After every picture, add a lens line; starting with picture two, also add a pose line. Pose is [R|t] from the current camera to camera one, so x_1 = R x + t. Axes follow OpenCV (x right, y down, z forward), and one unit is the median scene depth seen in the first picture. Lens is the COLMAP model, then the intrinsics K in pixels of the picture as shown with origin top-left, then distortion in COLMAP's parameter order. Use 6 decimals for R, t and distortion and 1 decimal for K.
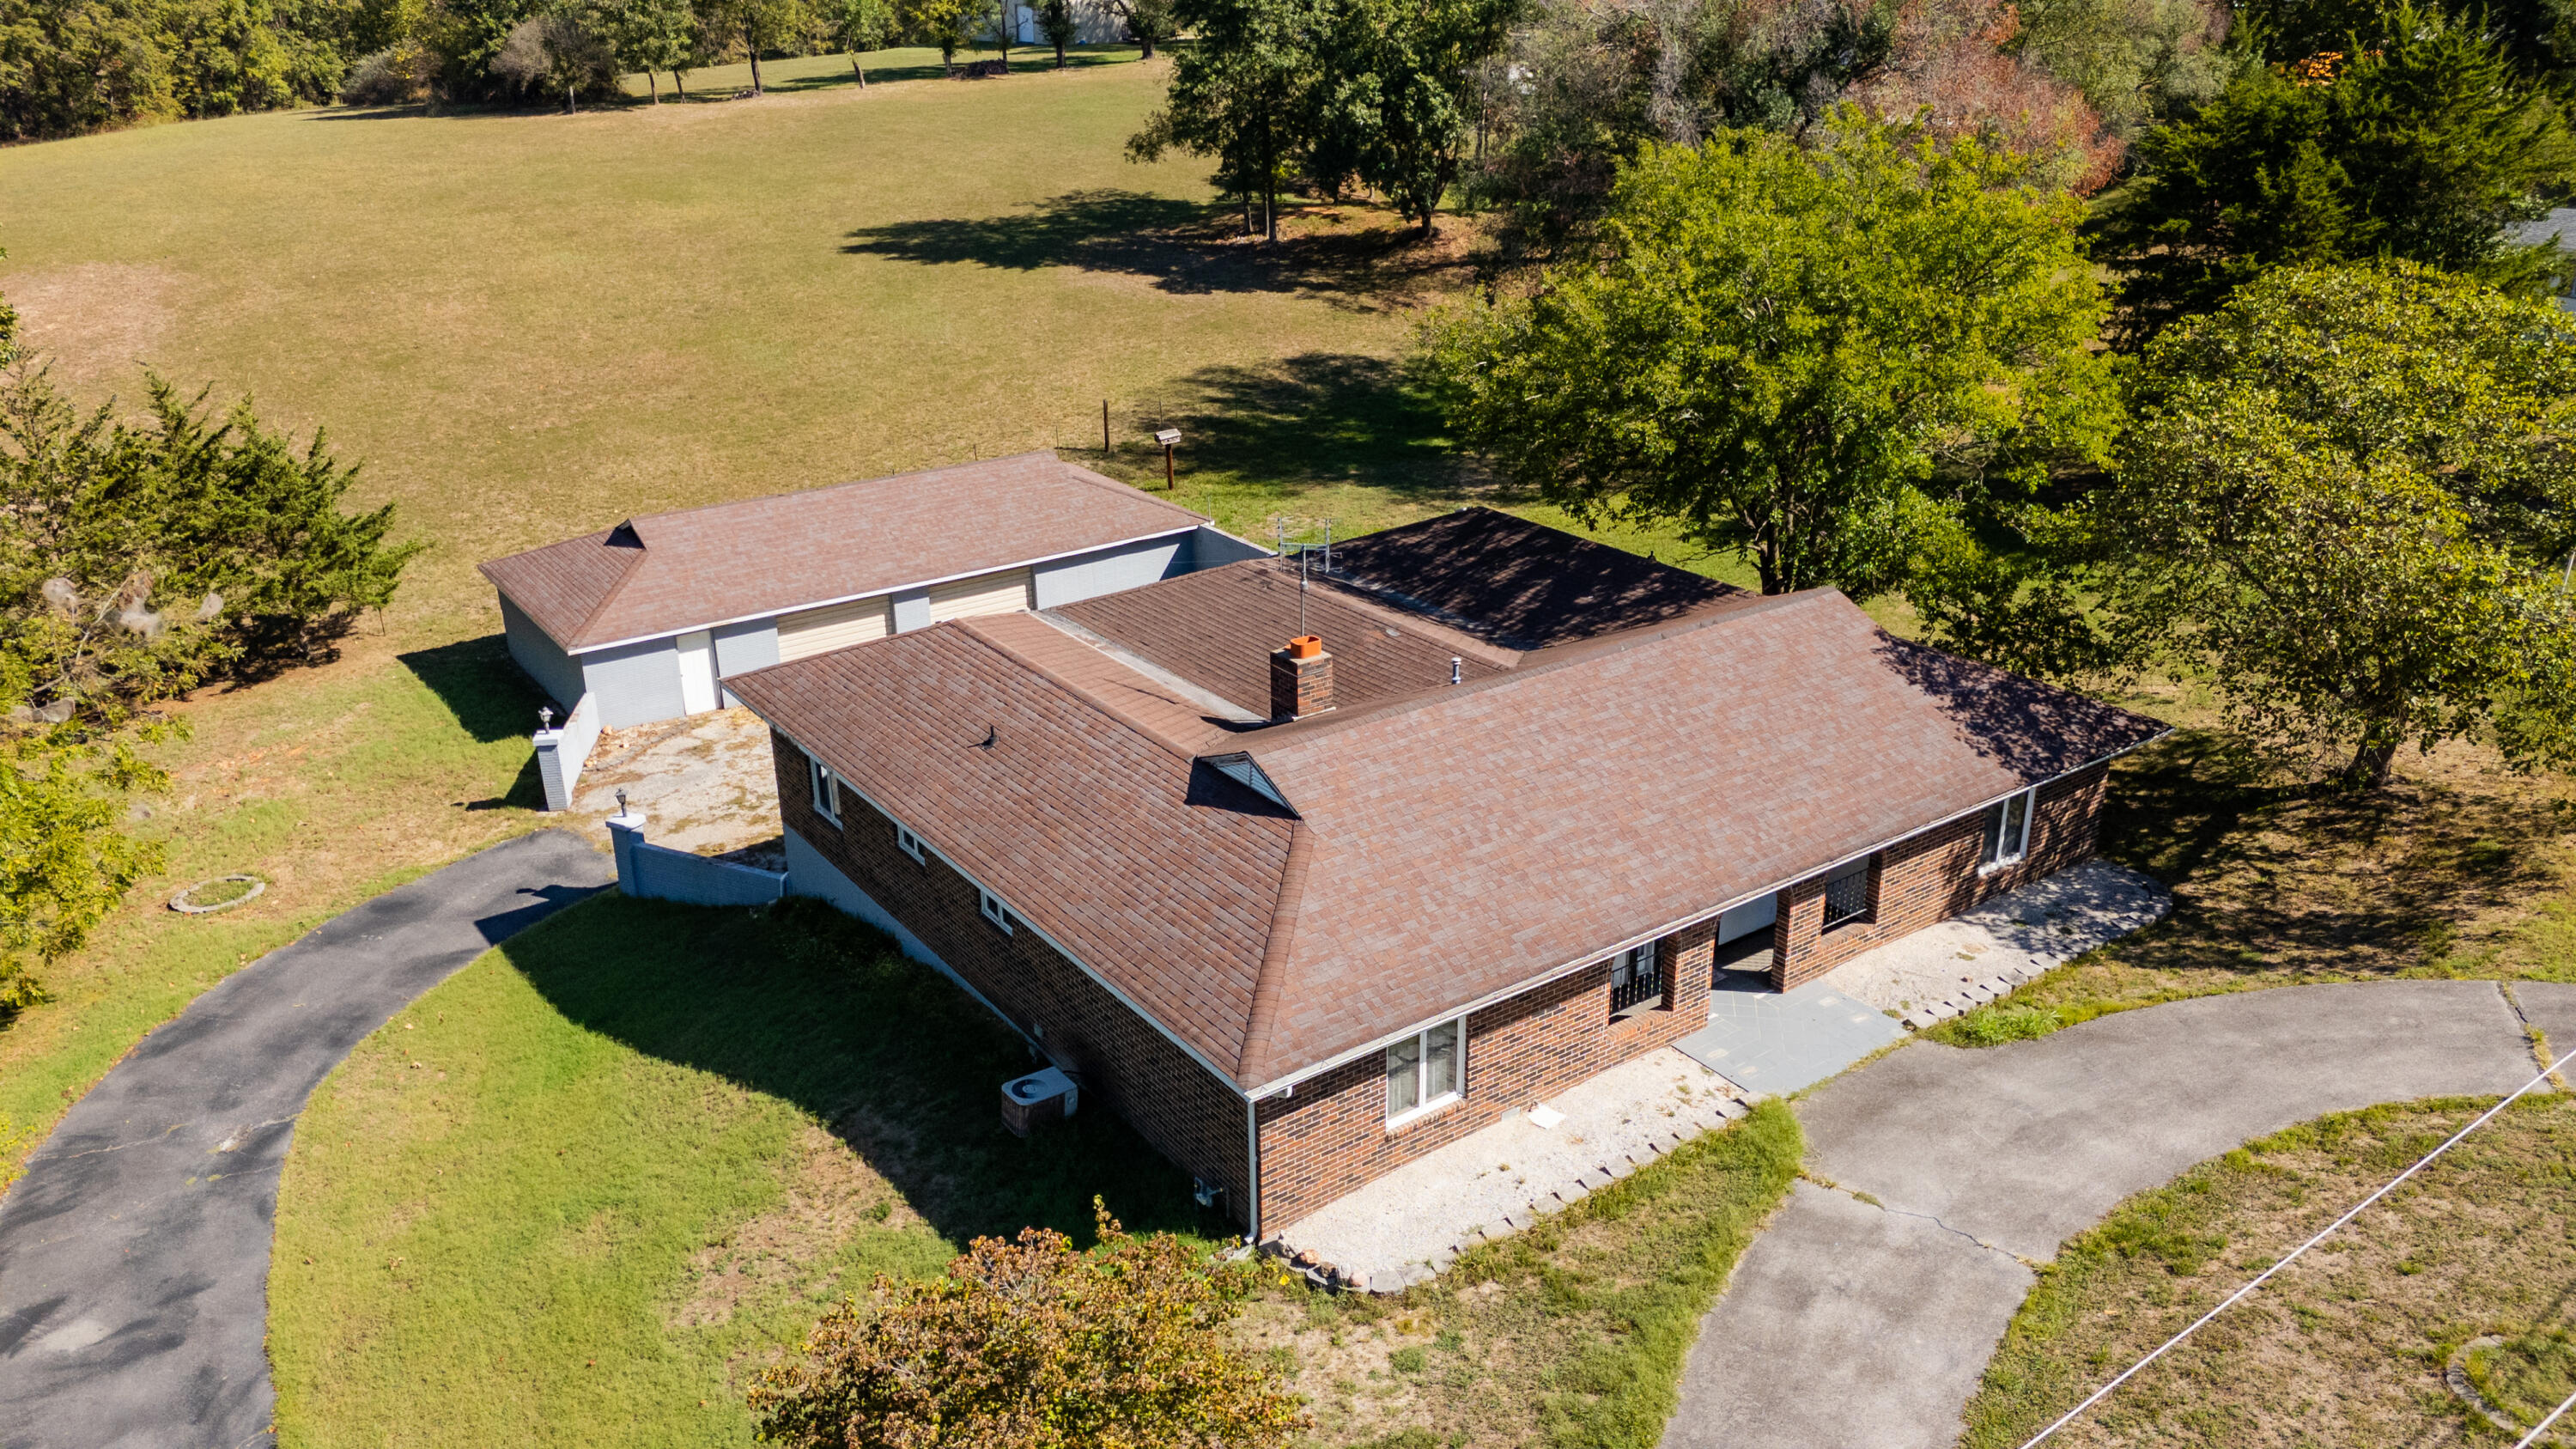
lens RADIAL K [[1903.4, 0, 1287.9], [0, 1903.4, 725.9], [0, 0, 1]] dist [0.048869, -0.033687]
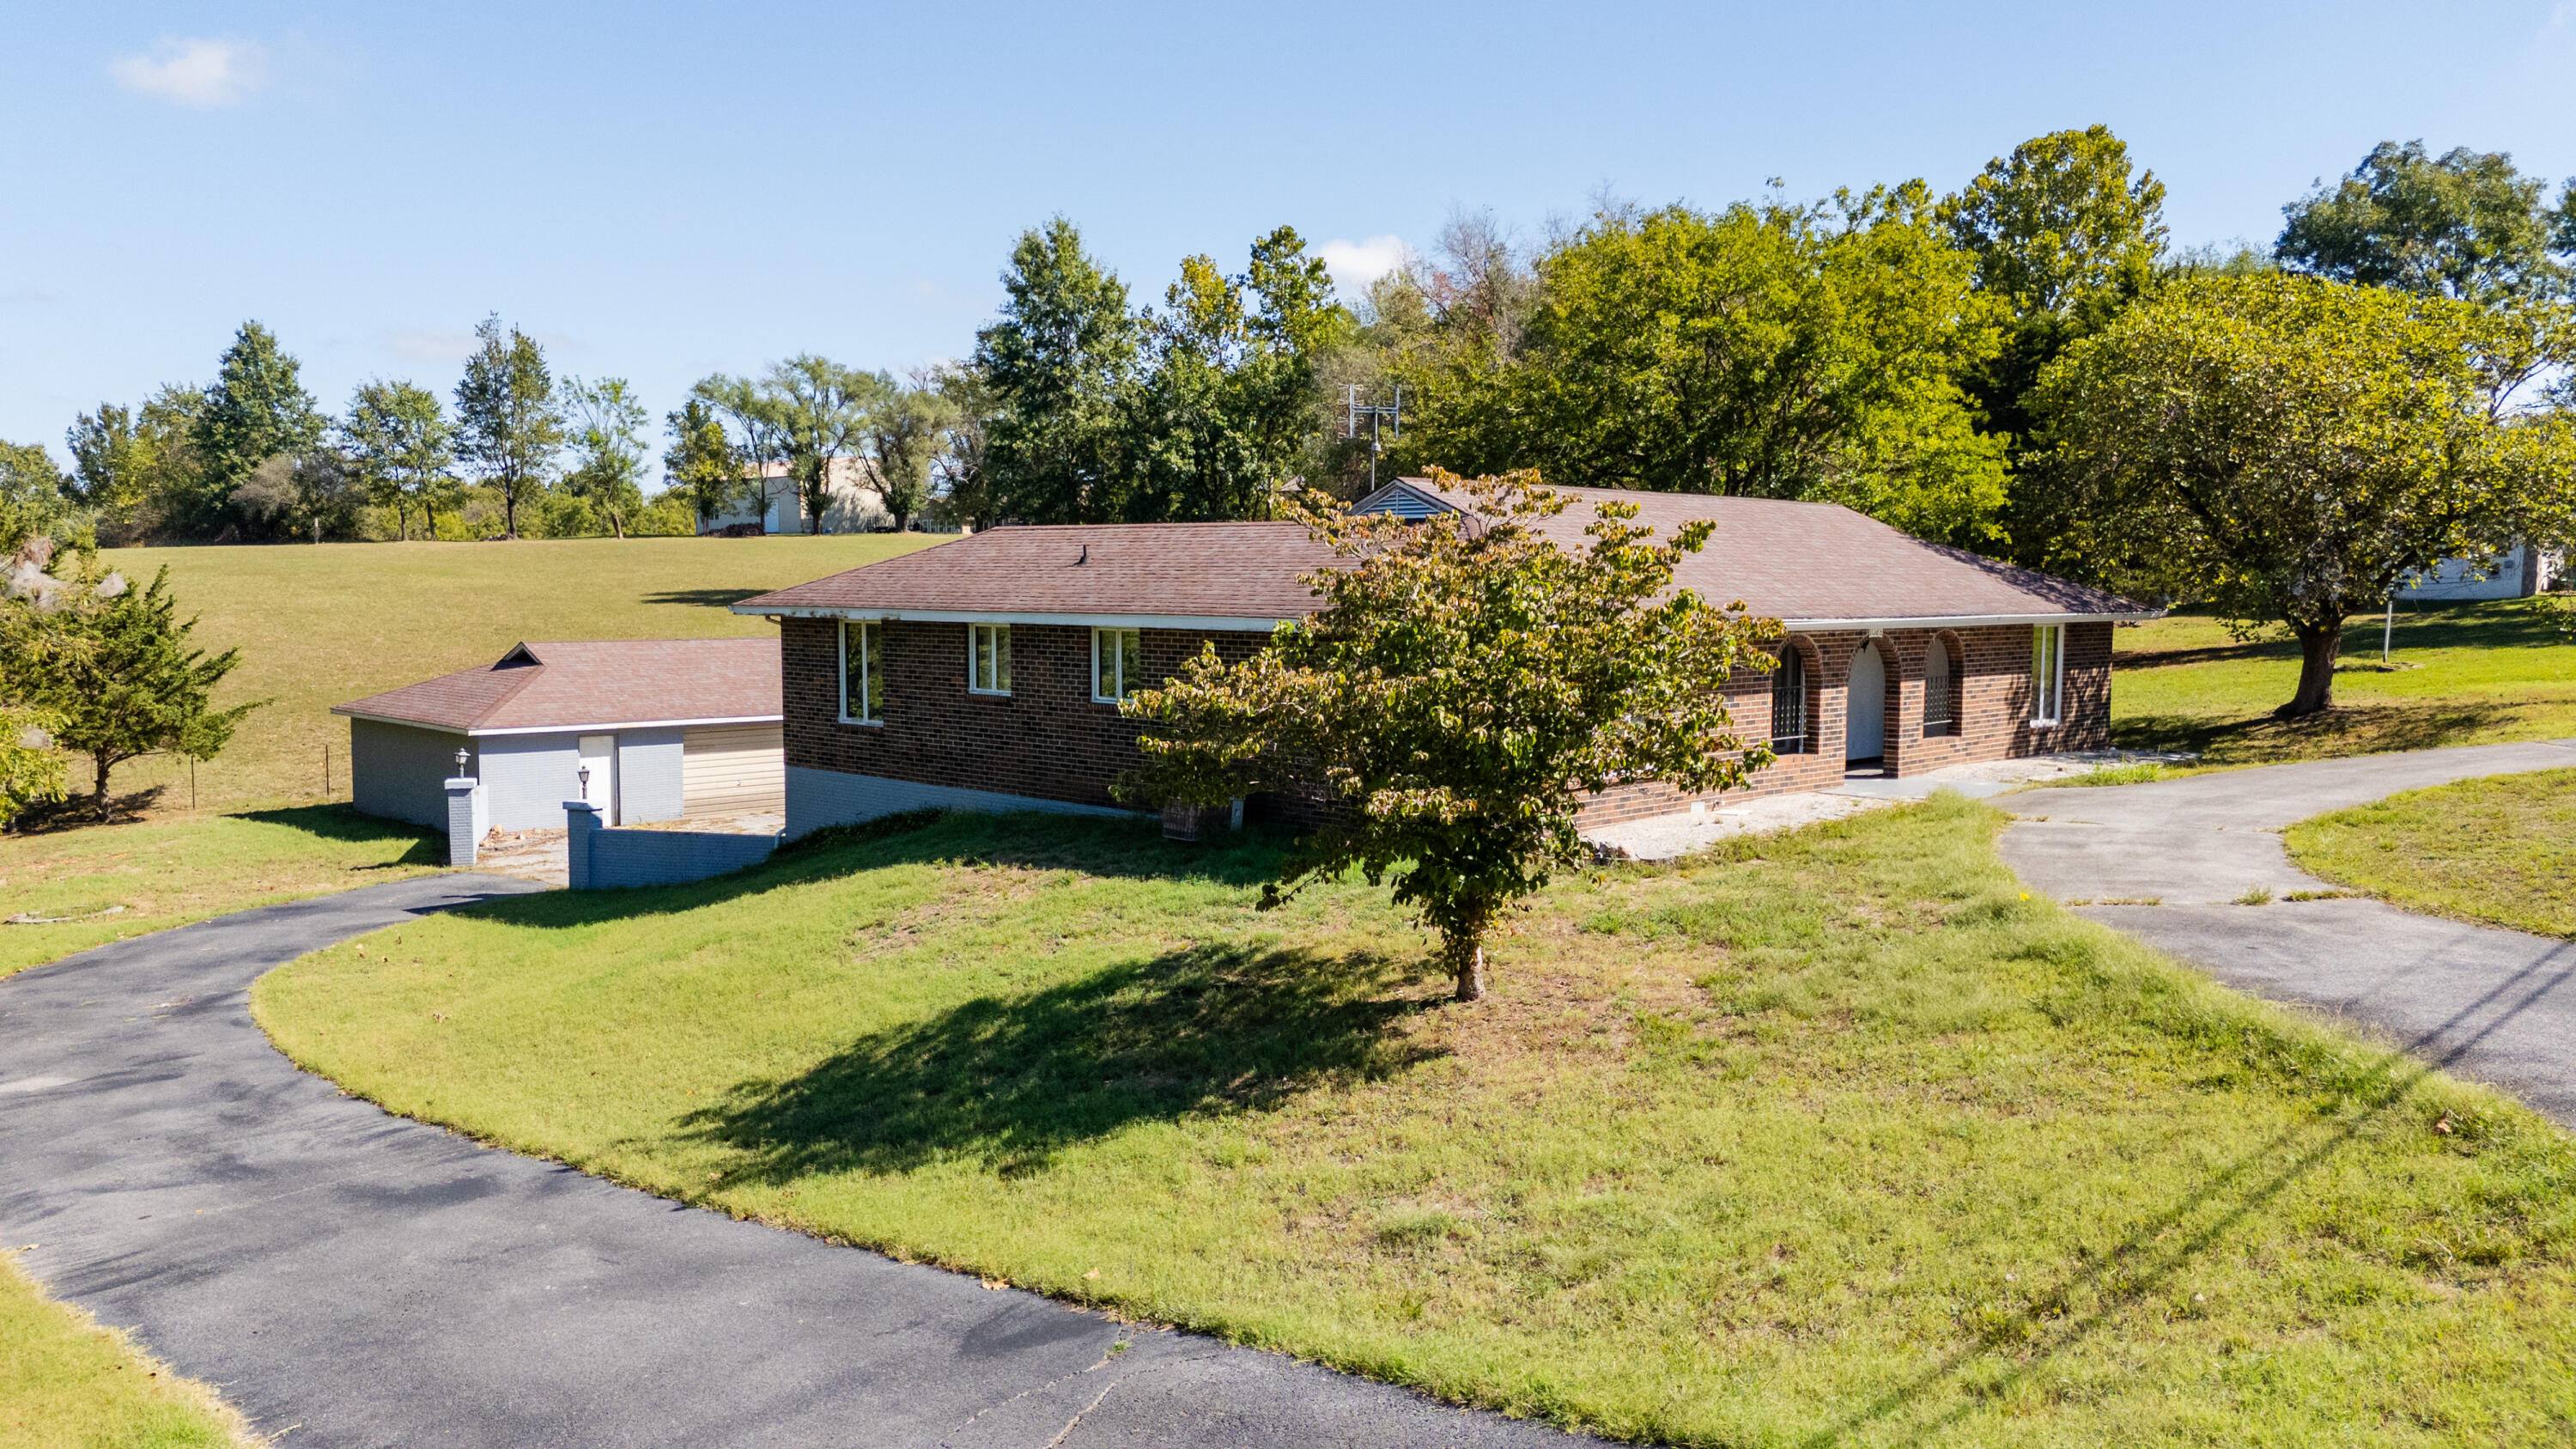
lens RADIAL K [[1903.4, 0, 1292.3], [0, 1903.4, 714.6], [0, 0, 1]] dist [0.048869, -0.033687]
pose [[0.984566, 0.006922, 0.174877, -0.198599], [0.047842, 0.950515, -0.306974, 0.345253], [-0.168348, 0.310602, 0.935513, 0.090067]]
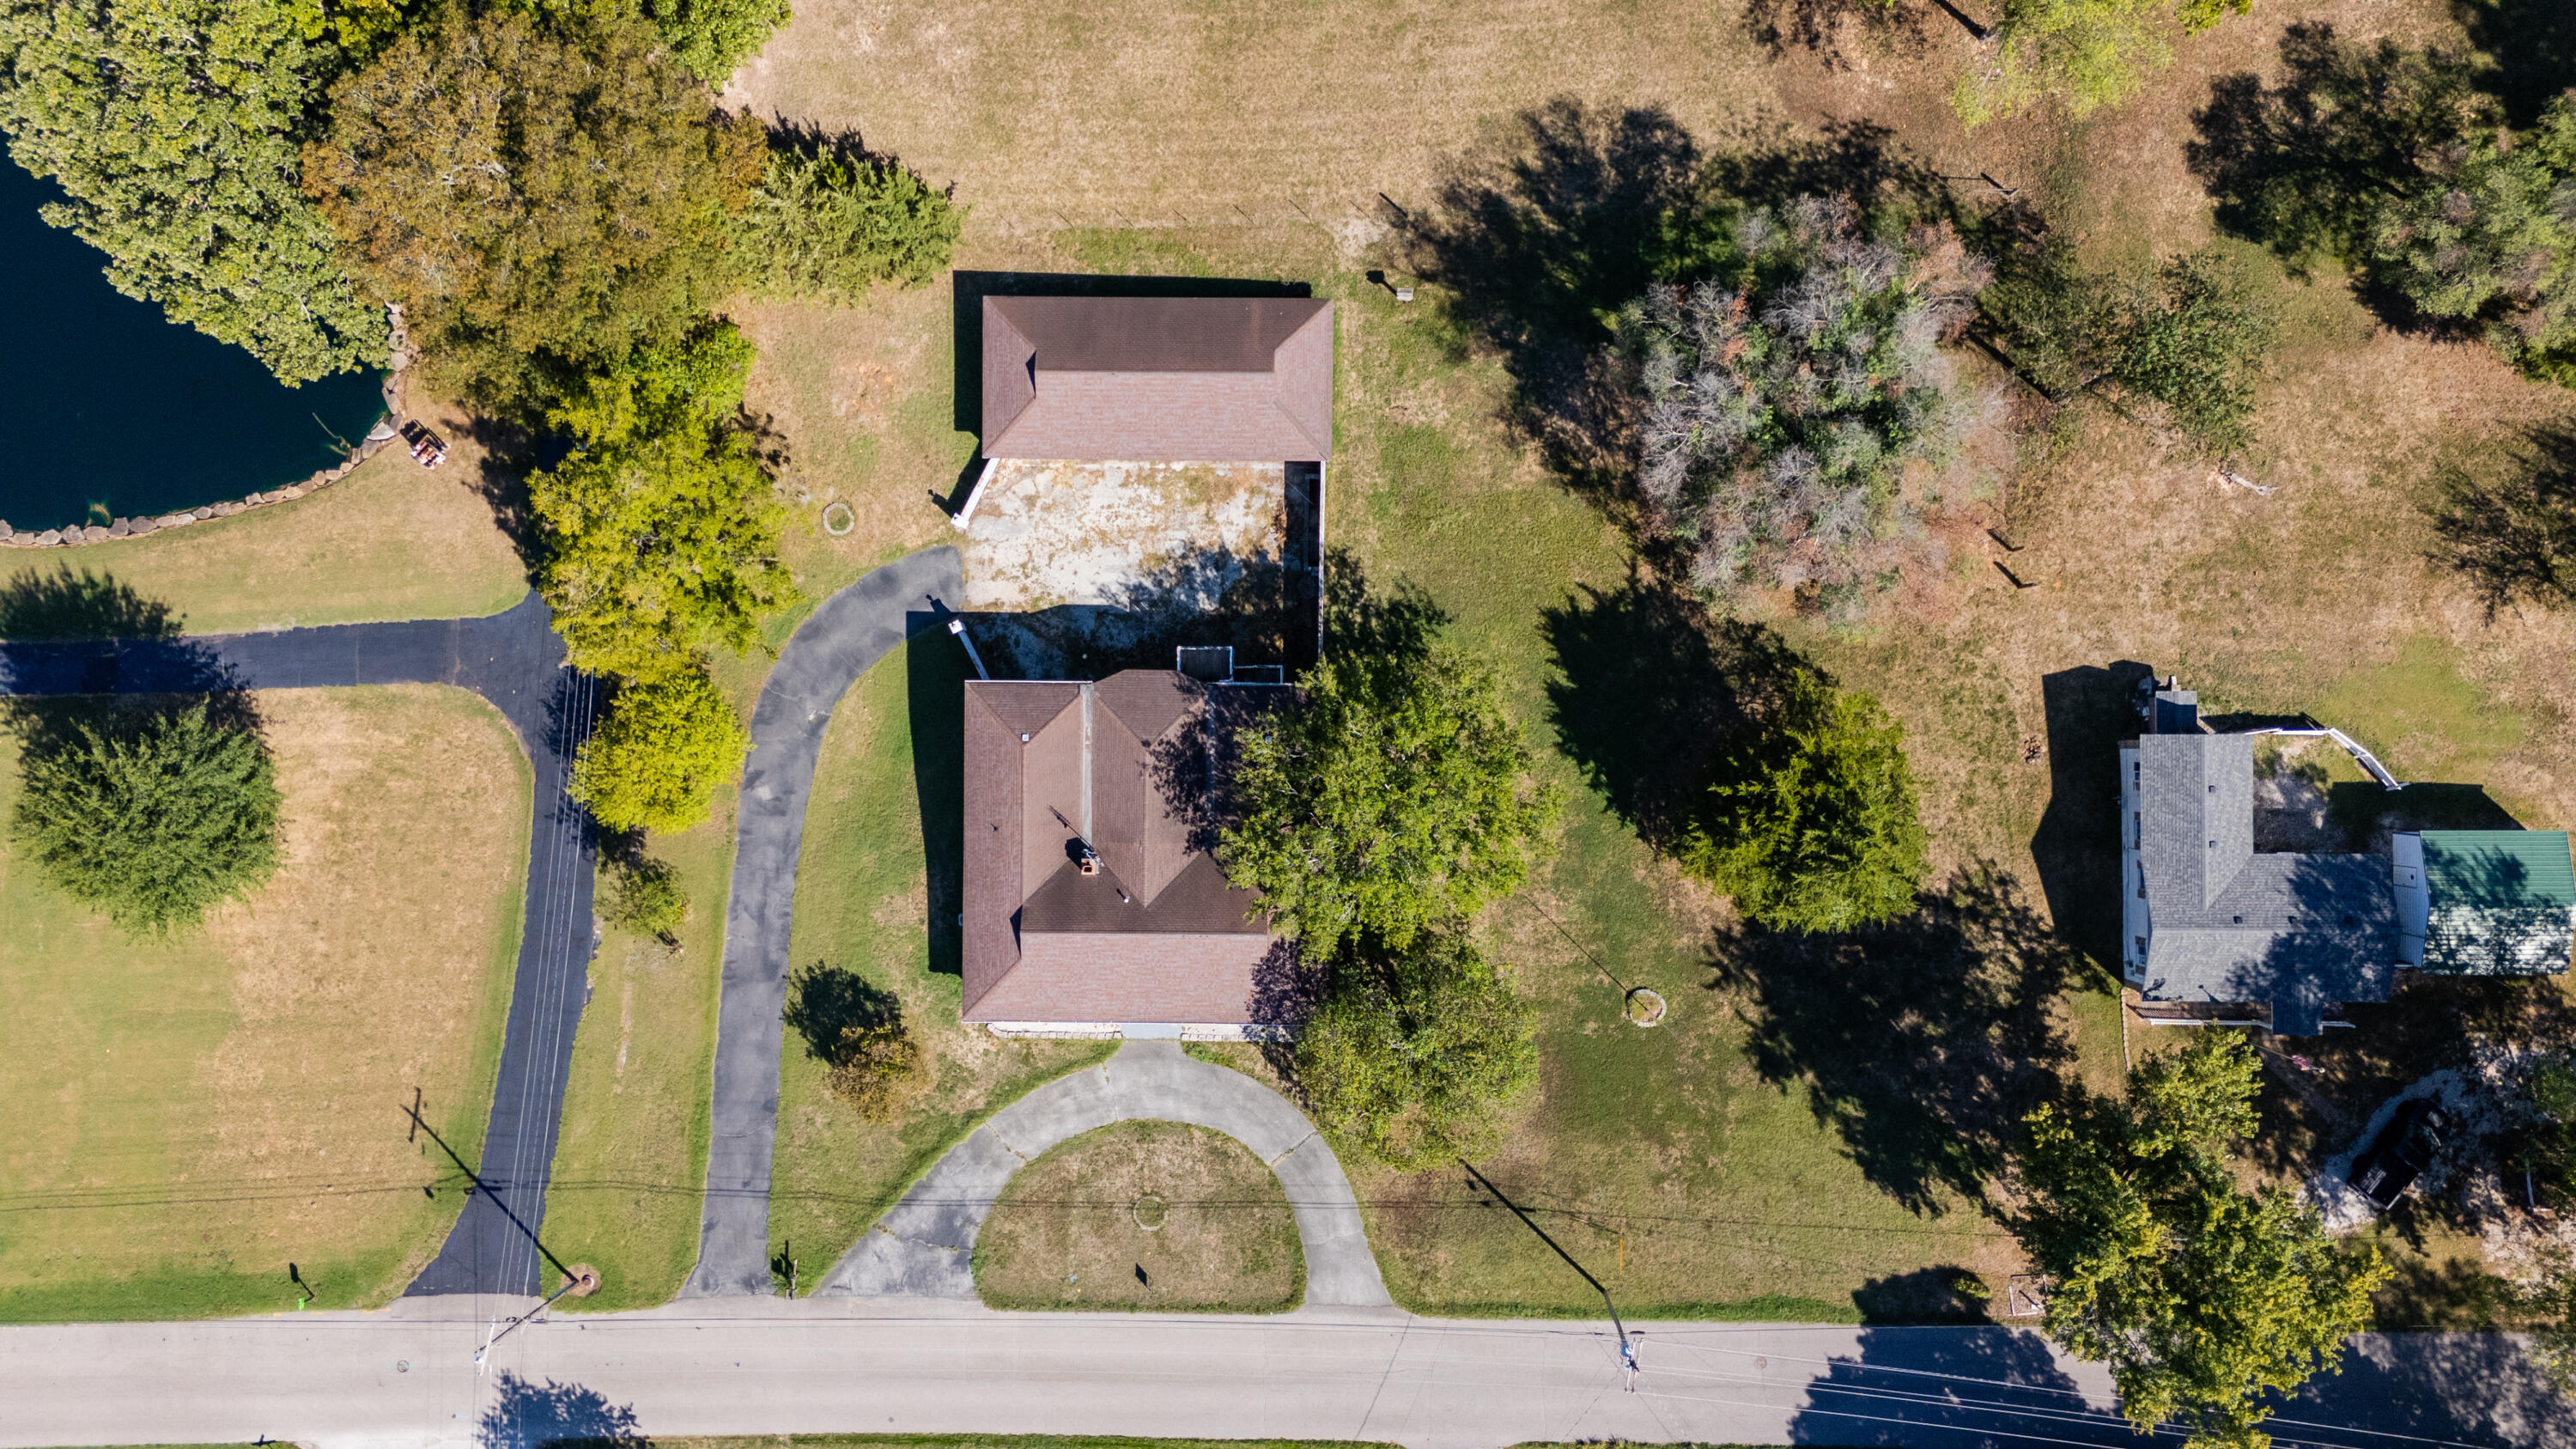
lens RADIAL K [[1903.4, 0, 1284.0], [0, 1903.4, 737.5], [0, 0, 1]] dist [0.048869, -0.033687]
pose [[0.810842, 0.585097, -0.014052, 0.171306], [-0.195350, 0.293198, 0.935881, -2.799735], [0.551701, -0.756106, 0.352036, 0.232975]]
